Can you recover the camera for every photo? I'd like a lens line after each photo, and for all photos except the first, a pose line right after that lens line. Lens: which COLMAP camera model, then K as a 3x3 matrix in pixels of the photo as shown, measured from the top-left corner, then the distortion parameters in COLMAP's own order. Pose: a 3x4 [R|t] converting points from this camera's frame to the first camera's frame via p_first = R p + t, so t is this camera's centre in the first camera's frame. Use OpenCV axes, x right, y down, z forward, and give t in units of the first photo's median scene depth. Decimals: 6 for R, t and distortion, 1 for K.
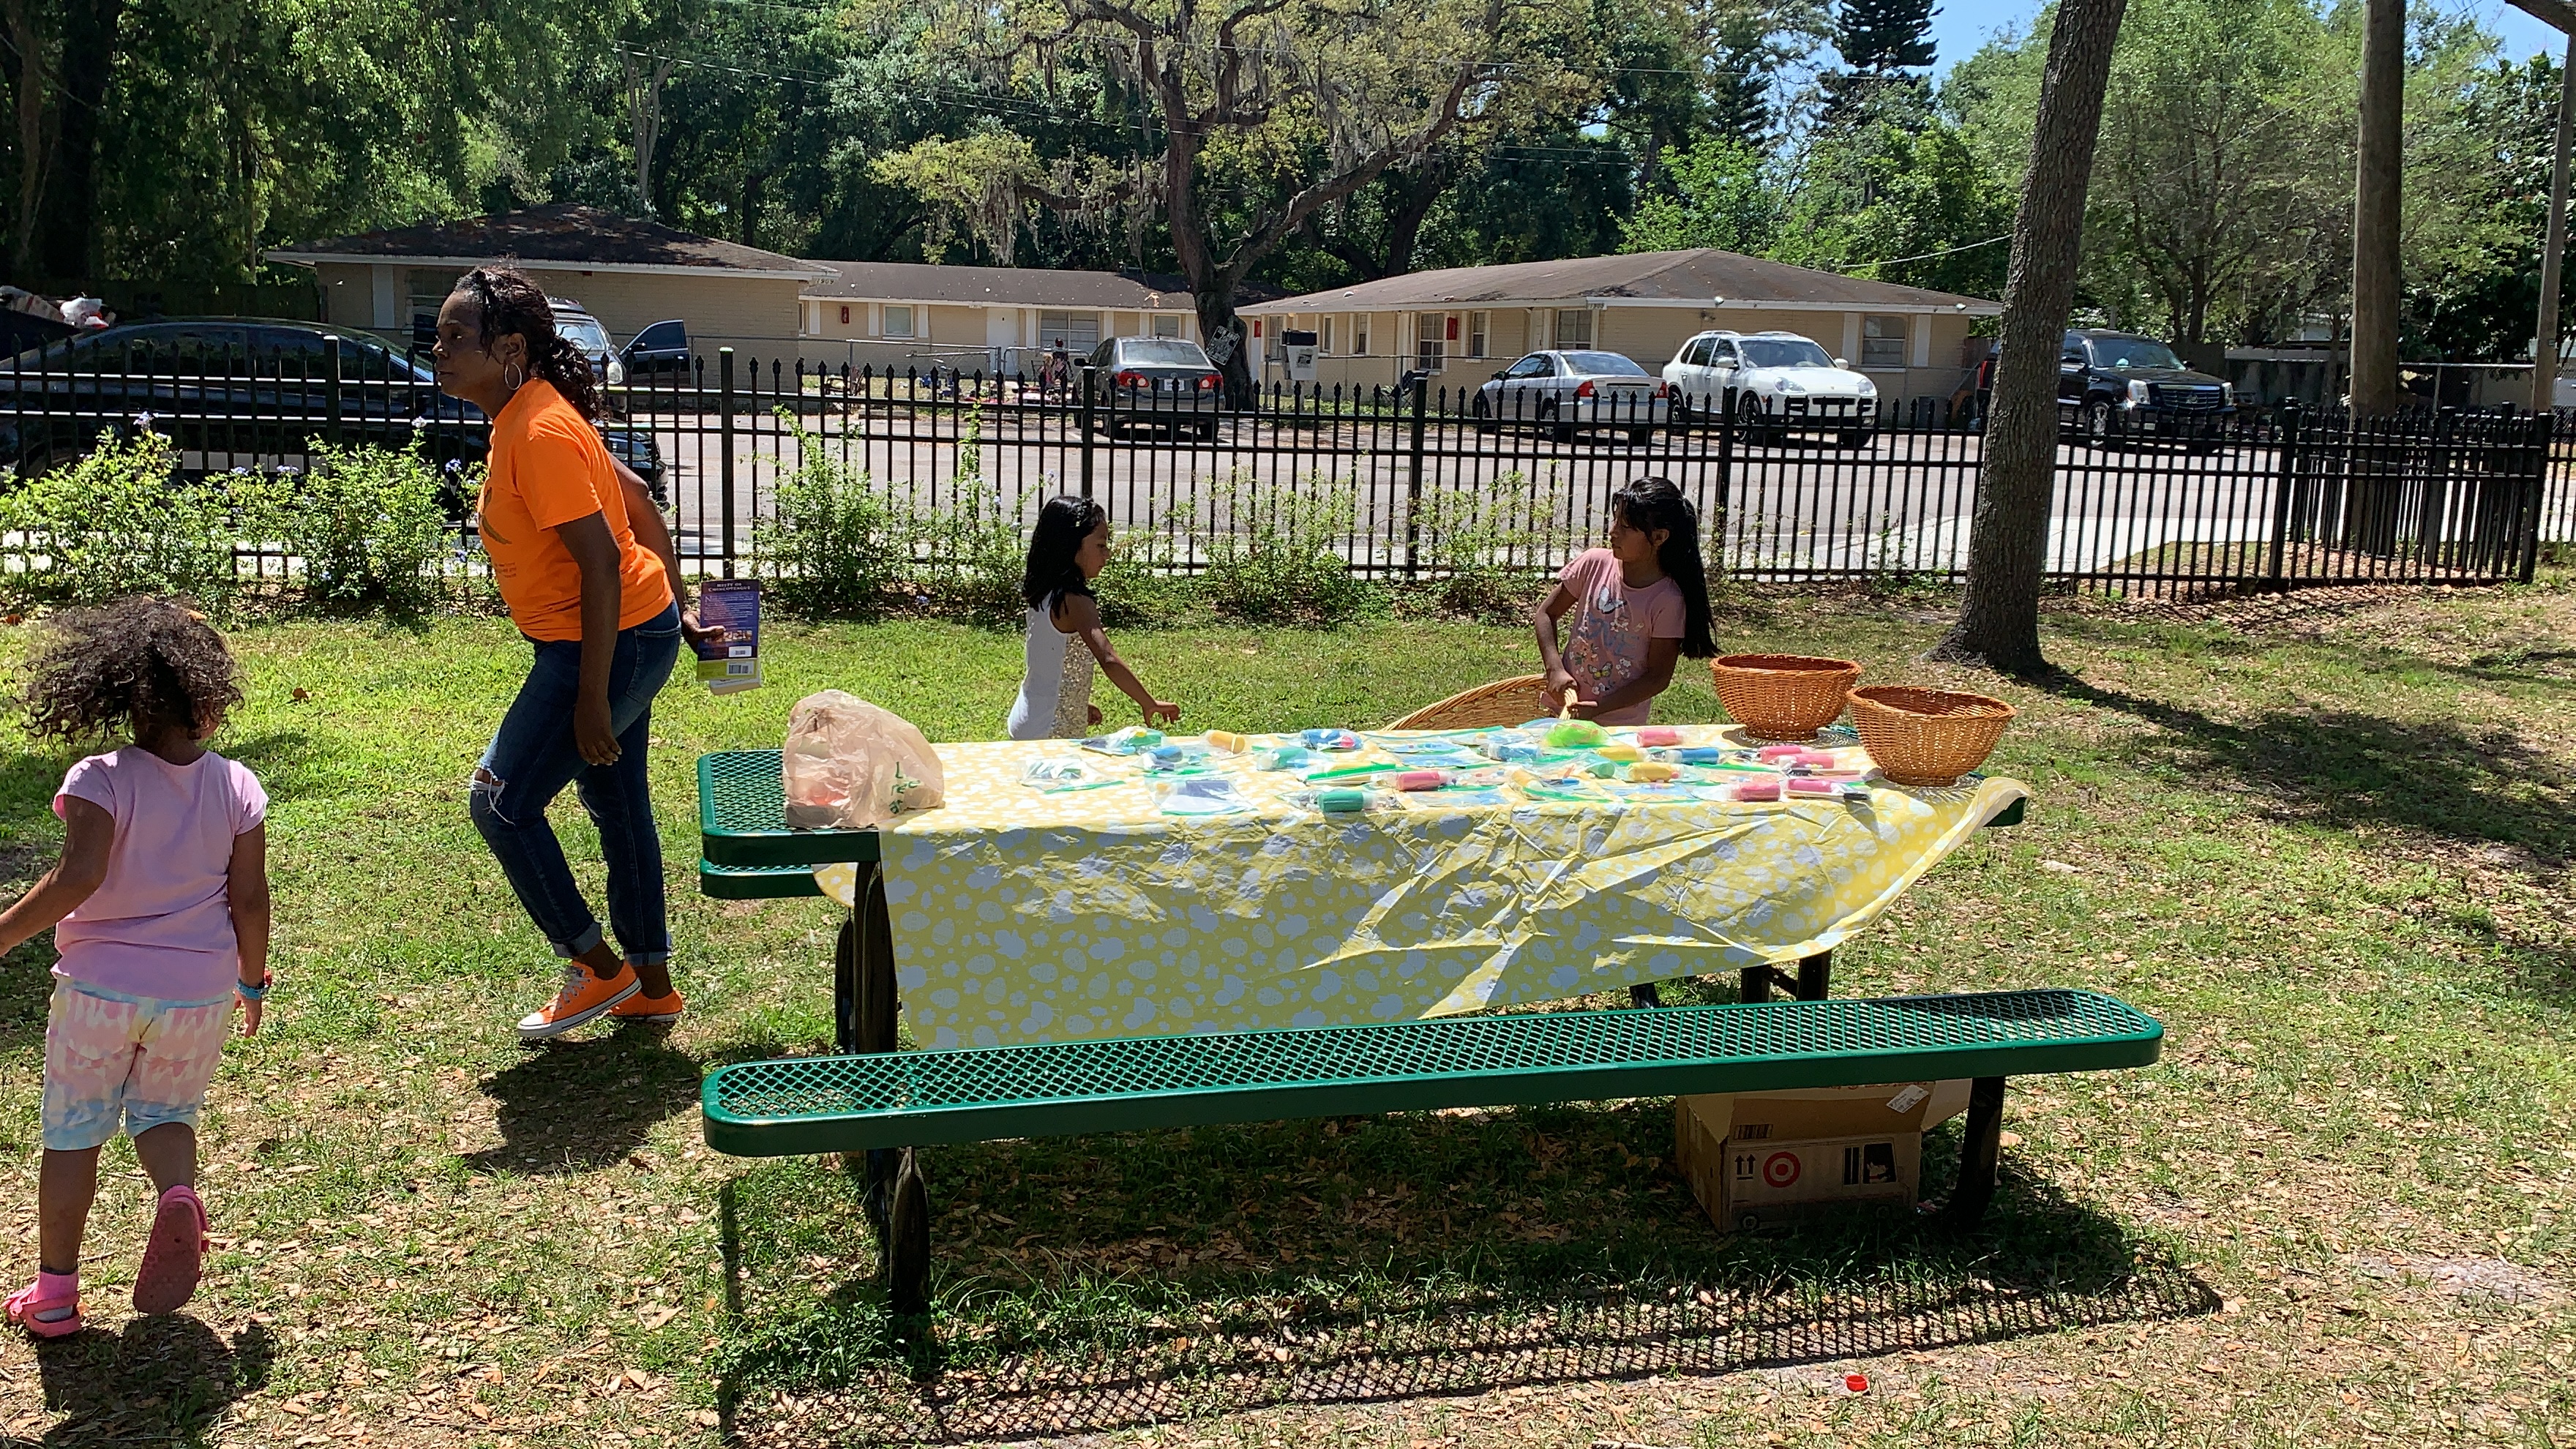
lens RADIAL K [[2401.6, 0, 1289.1], [0, 2401.6, 724.2], [0, 0, 1]] dist [-0.015248, -0.002740]
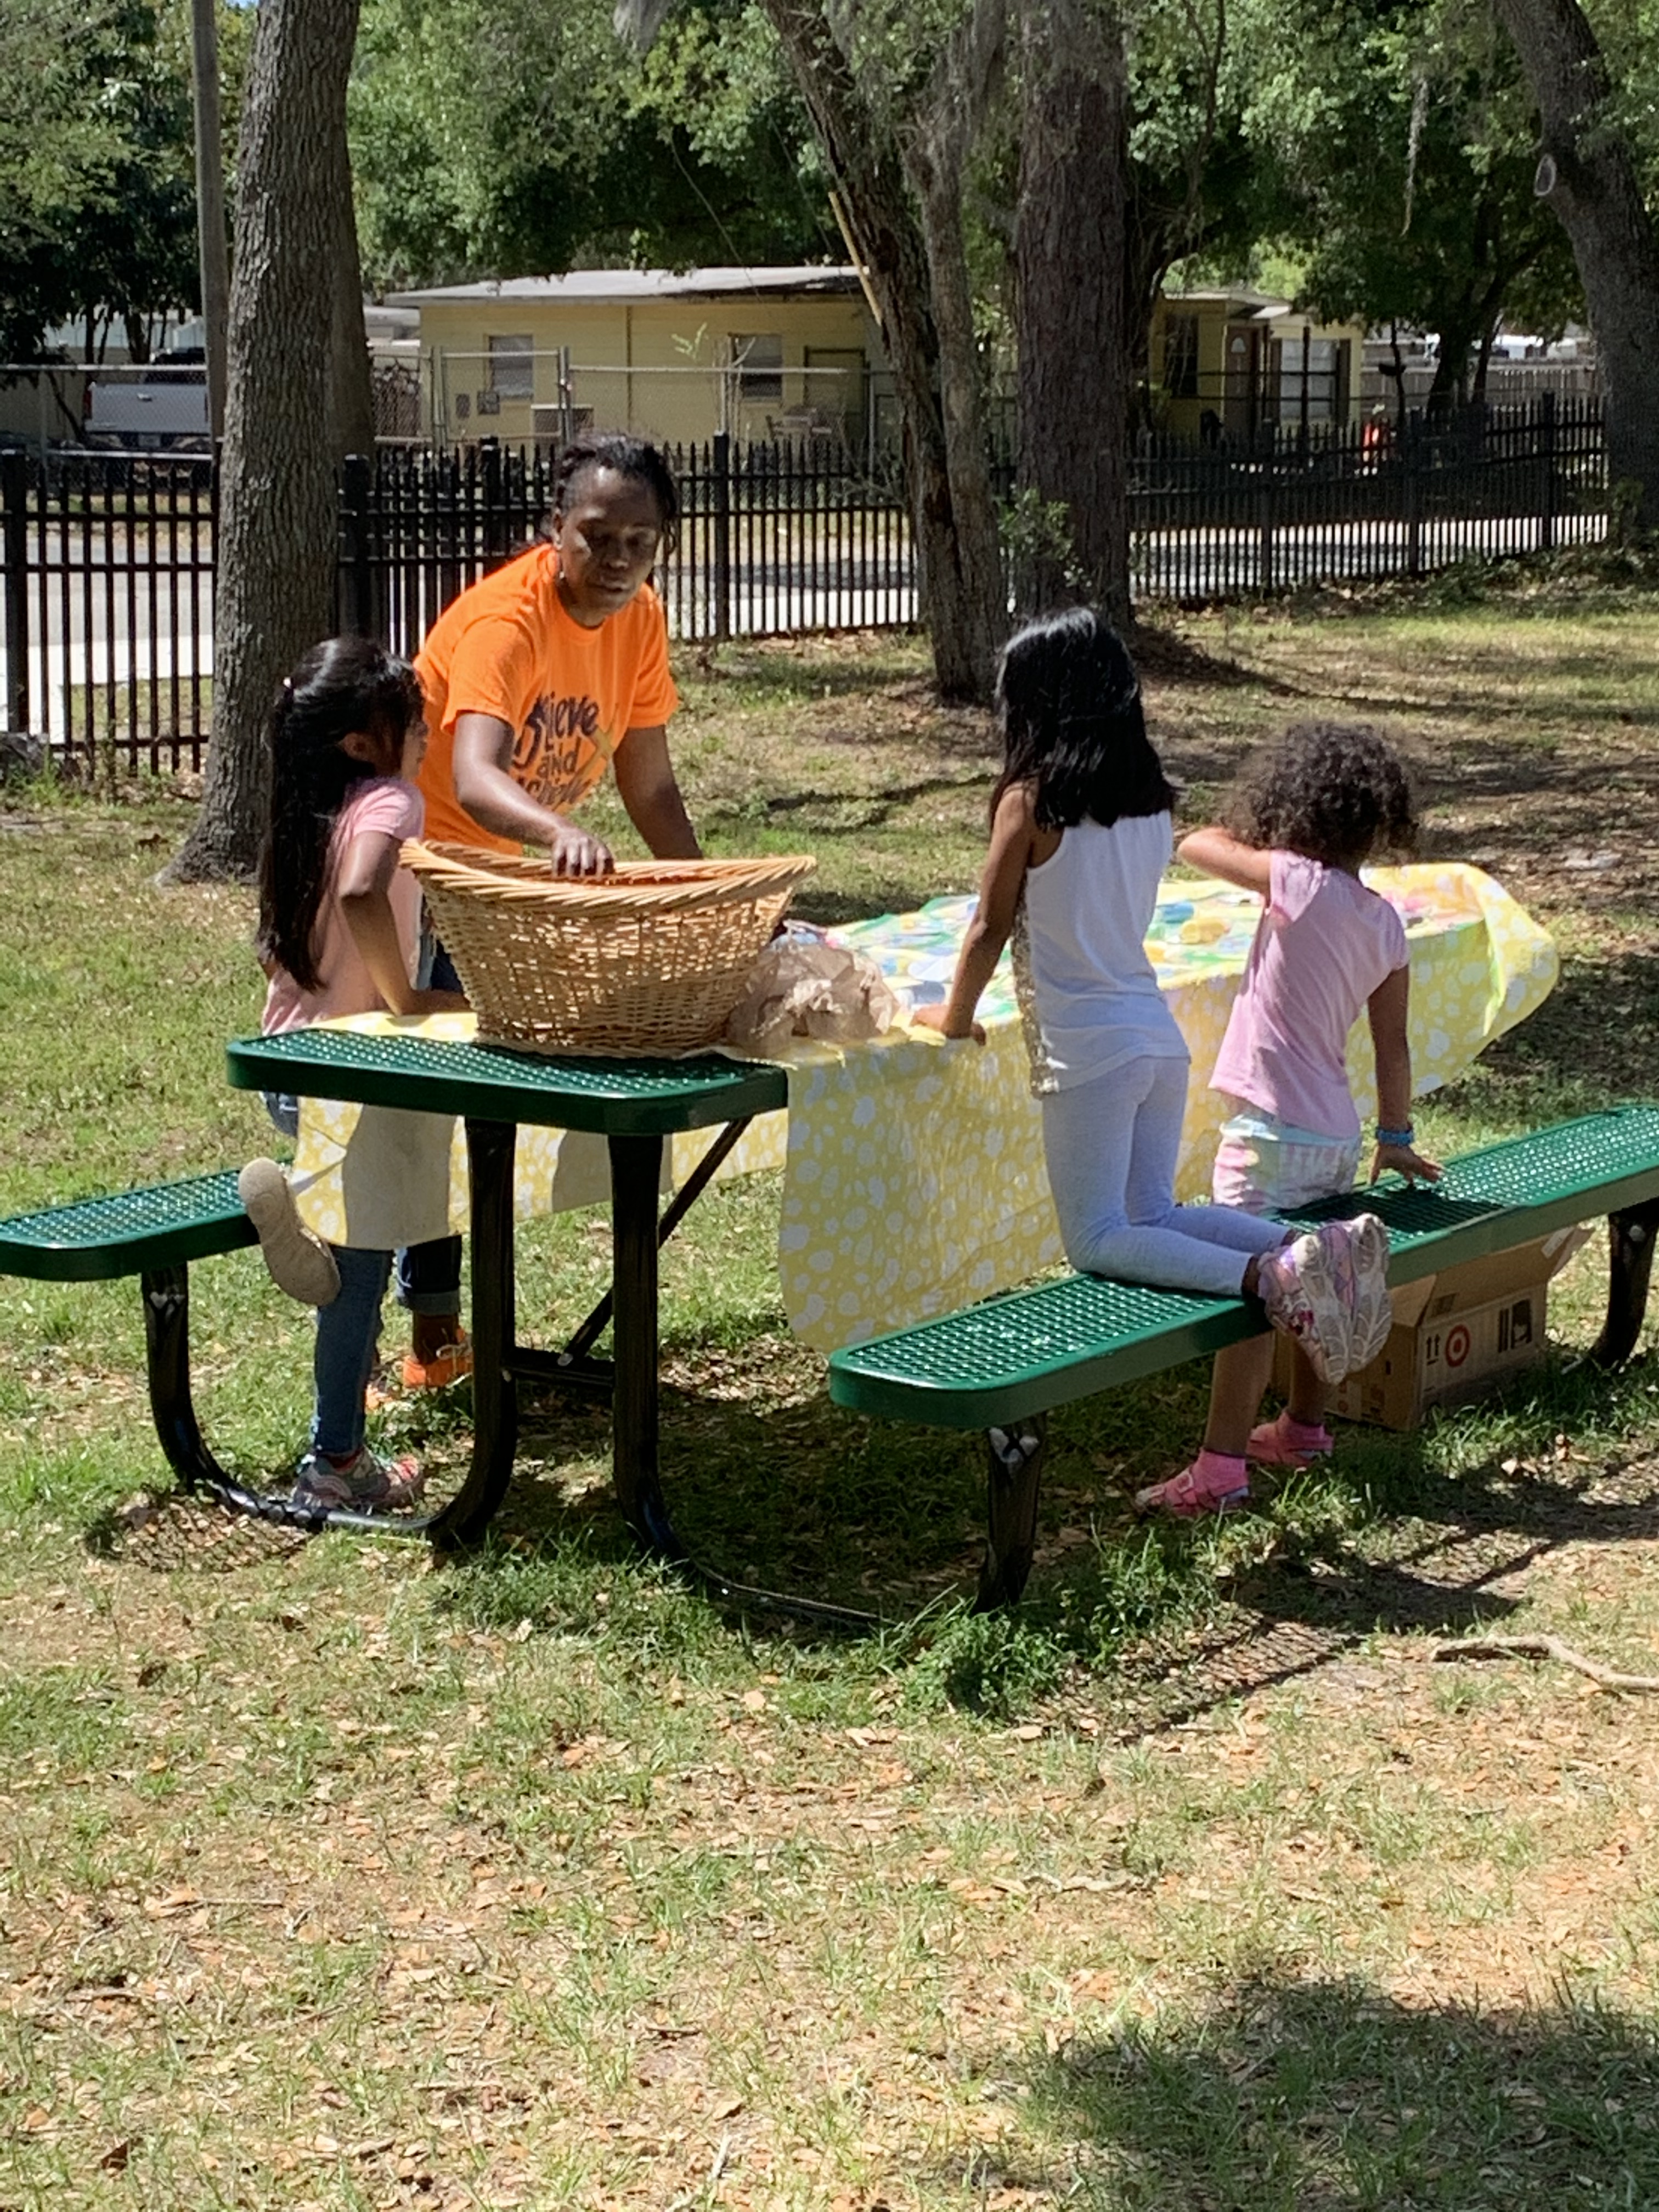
lens RADIAL K [[4985.6, 0, 829.3], [0, 4985.6, 1111.0], [0, 0, 1]] dist [0.177819, 0.000000]
pose [[0.764481, -0.122426, 0.632915, -0.218814], [0.124364, 0.991366, 0.041545, -0.000411], [-0.632536, 0.046951, 0.773106, -0.051355]]
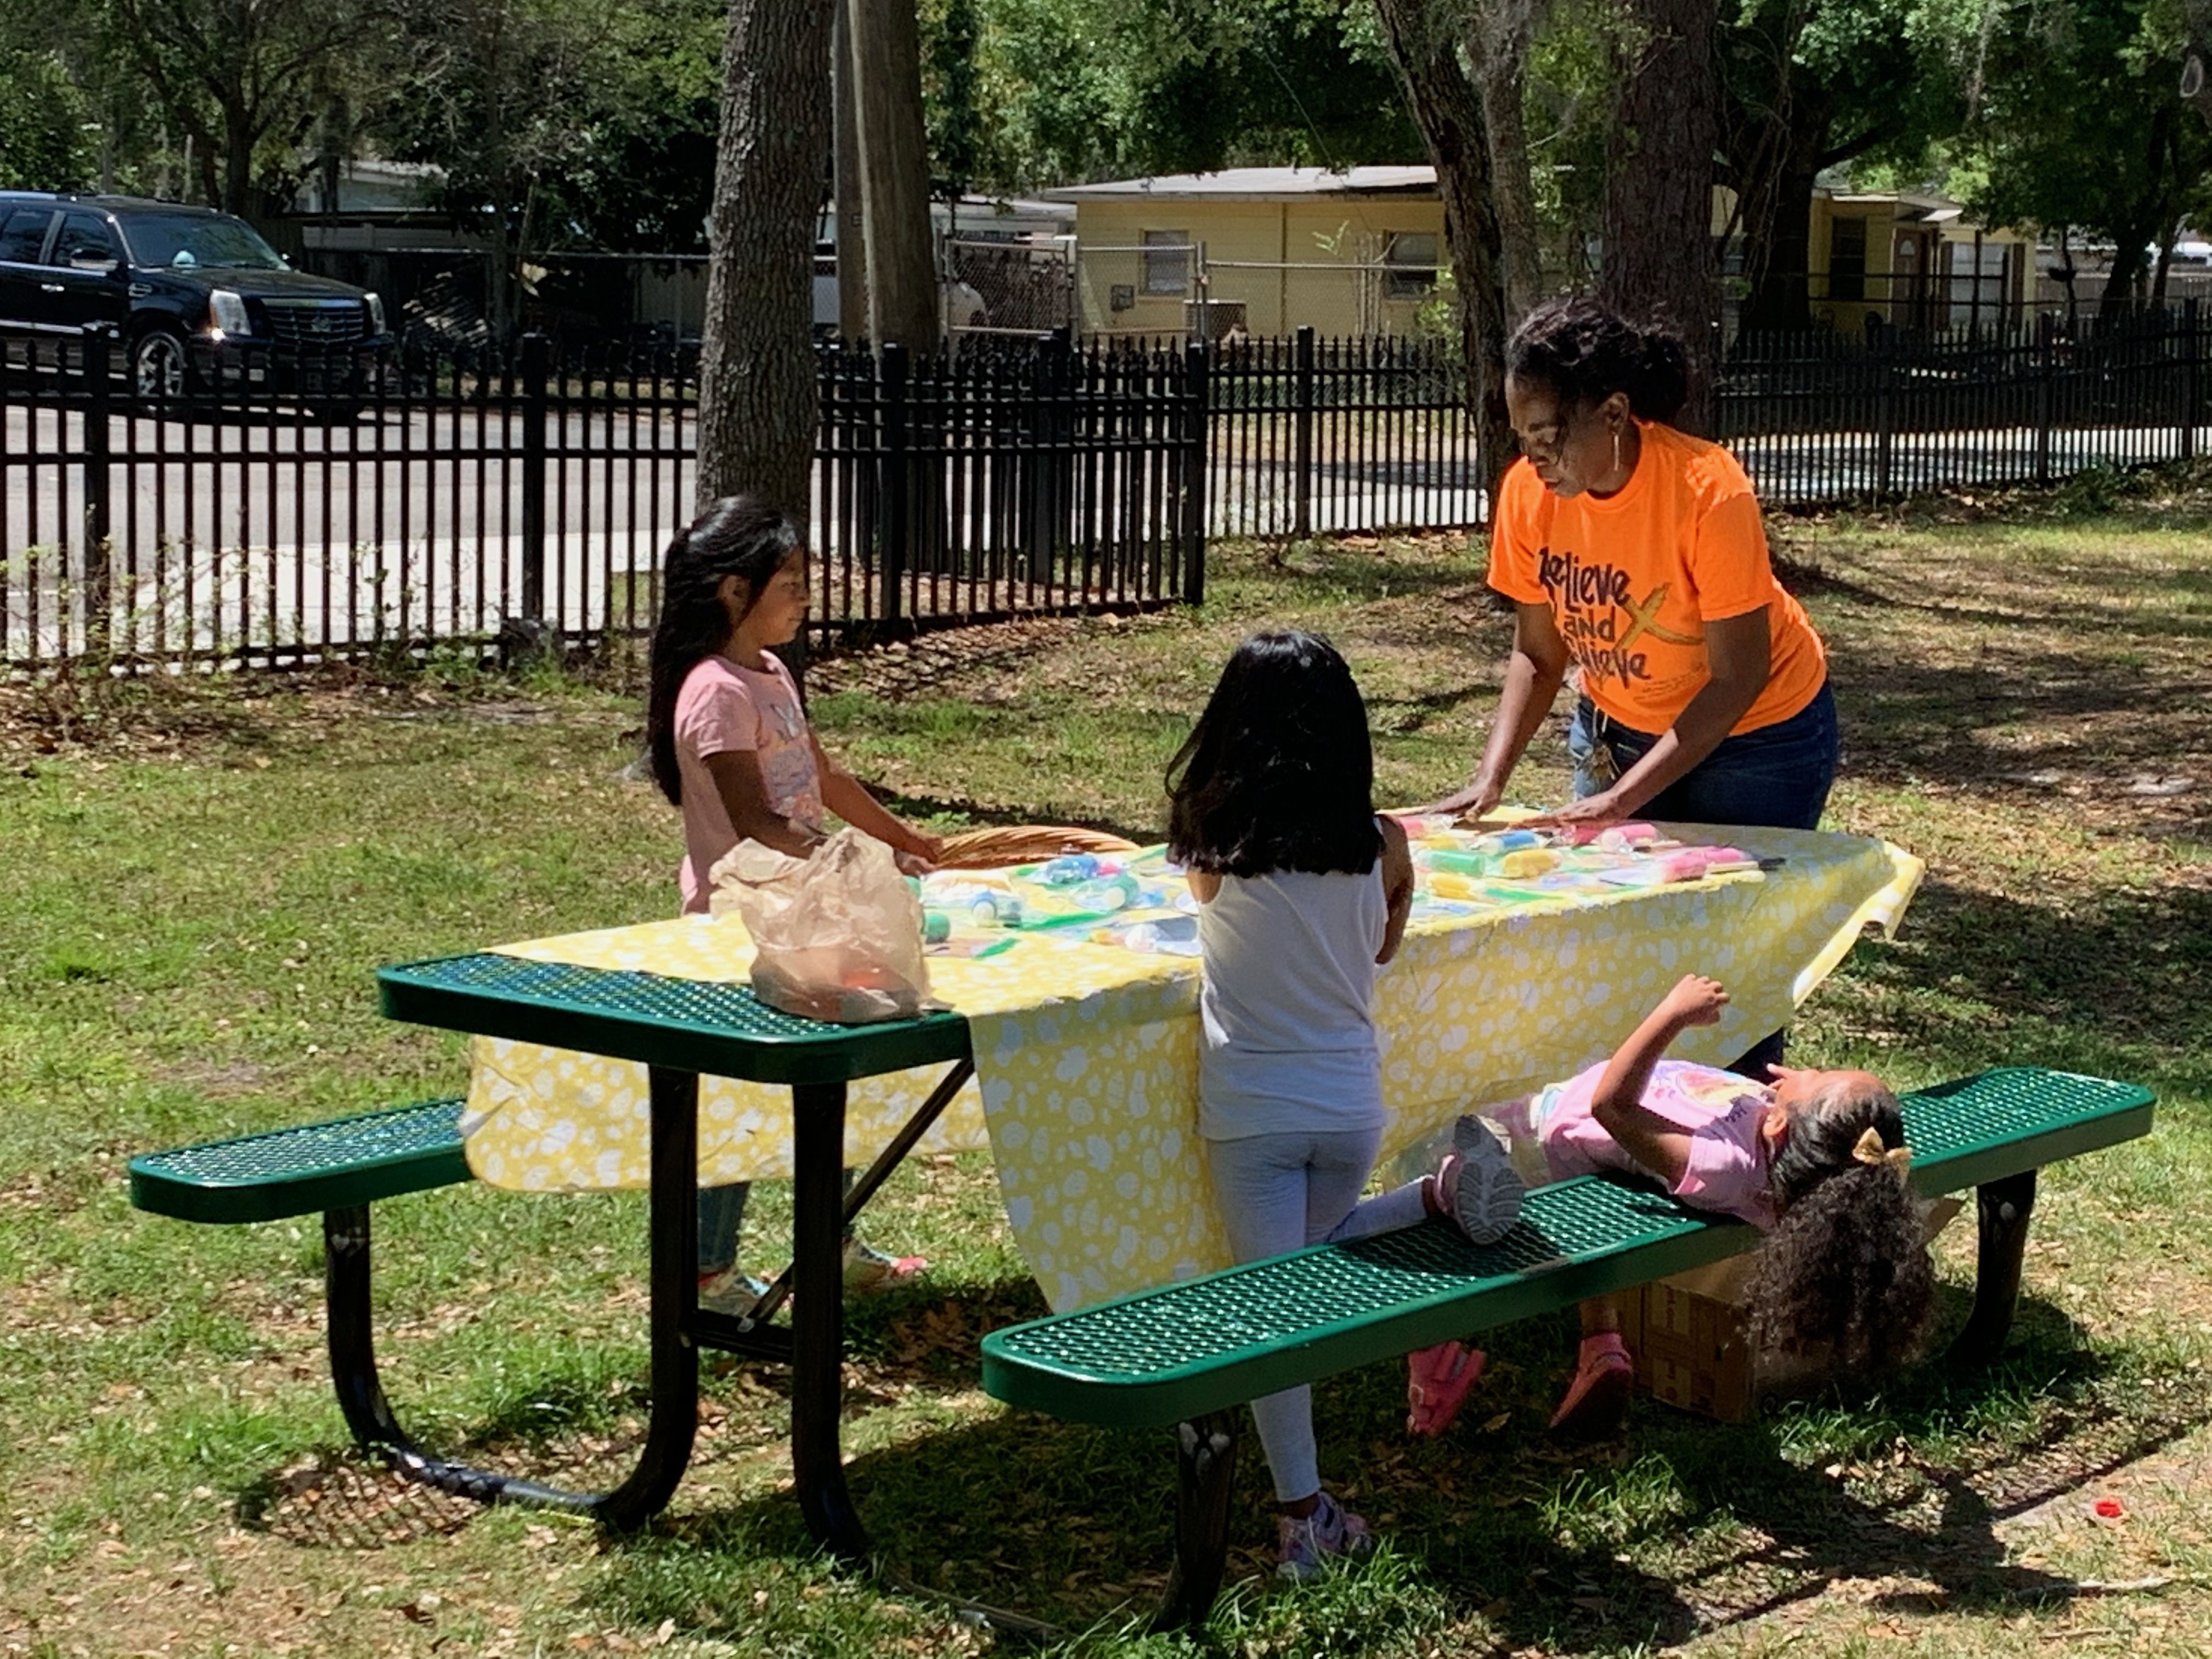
lens RADIAL K [[4985.6, 0, 1104.9], [0, 4985.6, 823.3], [0, 0, 1]] dist [0.177819, 0.000000]
pose [[0.815292, -0.081156, 0.573335, -0.181380], [0.101614, 0.994817, -0.003680, 0.000664], [-0.570065, 0.061259, 0.819313, -0.044454]]
